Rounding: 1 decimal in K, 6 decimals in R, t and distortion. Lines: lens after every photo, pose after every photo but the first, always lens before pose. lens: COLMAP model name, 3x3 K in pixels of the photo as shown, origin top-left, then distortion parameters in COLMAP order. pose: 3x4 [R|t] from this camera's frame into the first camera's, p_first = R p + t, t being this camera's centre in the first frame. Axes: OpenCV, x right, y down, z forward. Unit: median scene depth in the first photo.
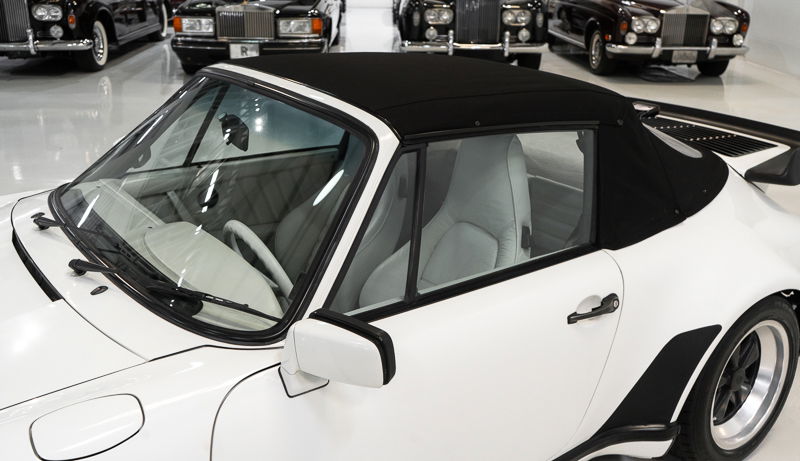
lens RADIAL K [[754.8, 0, 396.9], [0, 754.8, 213.4], [0, 0, 1]] dist [-0.007366, 0.004029]
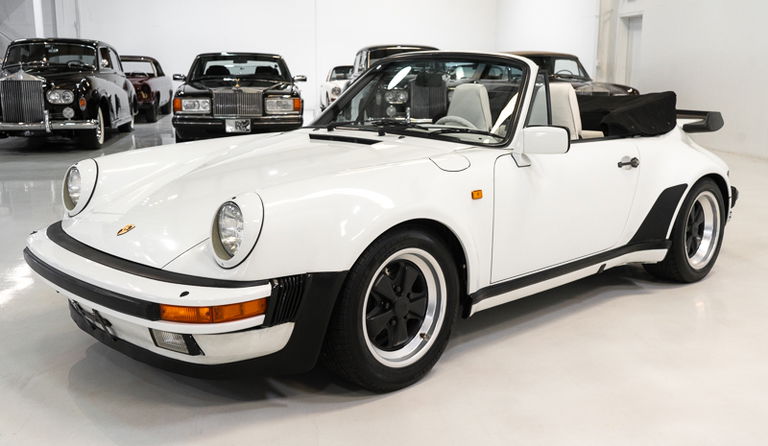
lens RADIAL K [[742.7, 0, 384.0], [0, 742.7, 223.0], [0, 0, 1]] dist [-0.011454, -0.004732]
pose [[0.993226, -0.030058, 0.112247, -0.106478], [0.044416, 0.990818, -0.127696, 0.091515], [-0.107379, 0.131816, 0.985441, -0.144117]]
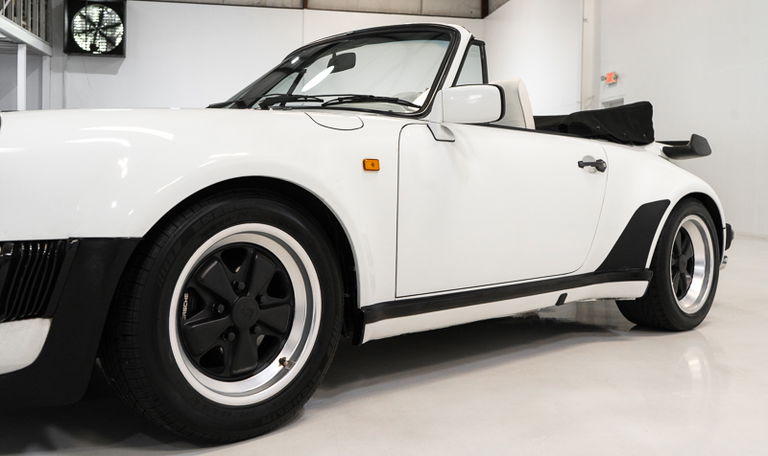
lens RADIAL K [[734.7, 0, 384.0], [0, 734.7, 209.7], [0, 0, 1]] dist [-0.001830, 0.007567]
pose [[0.992569, 0.000179, 0.121687, -0.061586], [0.034179, 0.959333, -0.280199, 0.113404], [-0.116788, 0.282276, 0.952198, -0.060957]]
